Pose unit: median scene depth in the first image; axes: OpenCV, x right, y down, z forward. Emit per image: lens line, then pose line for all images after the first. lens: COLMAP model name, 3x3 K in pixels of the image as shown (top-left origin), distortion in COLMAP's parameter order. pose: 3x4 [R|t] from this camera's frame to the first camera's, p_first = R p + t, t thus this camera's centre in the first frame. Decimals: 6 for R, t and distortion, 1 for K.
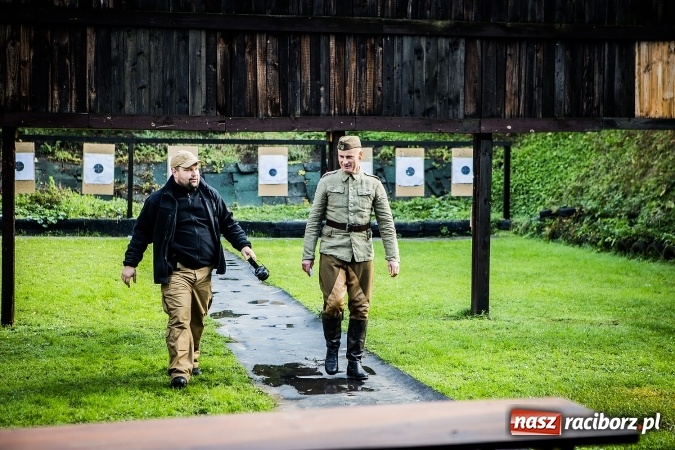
lens RADIAL K [[1408.3, 0, 337.5], [0, 1408.3, 225.0], [0, 0, 1]] dist [0.294926, 0.003770]
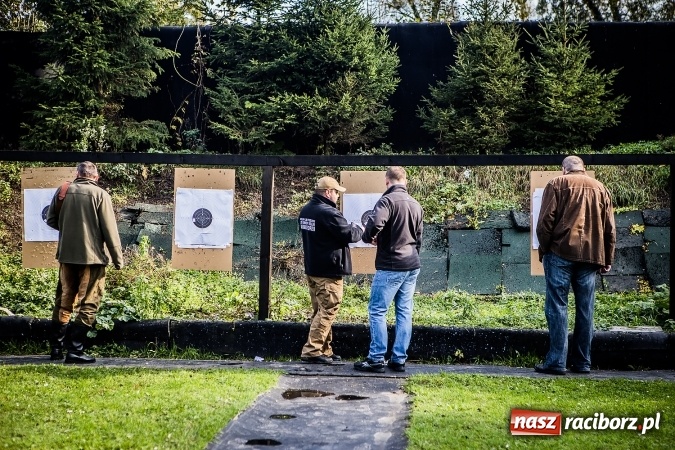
lens RADIAL K [[1408.3, 0, 337.5], [0, 1408.3, 225.0], [0, 0, 1]] dist [0.294926, 0.003770]
pose [[0.965728, -0.001694, -0.259552, 0.004476], [-0.010471, 0.998910, -0.045480, -0.015096], [0.259346, 0.046639, 0.964658, 0.523567]]
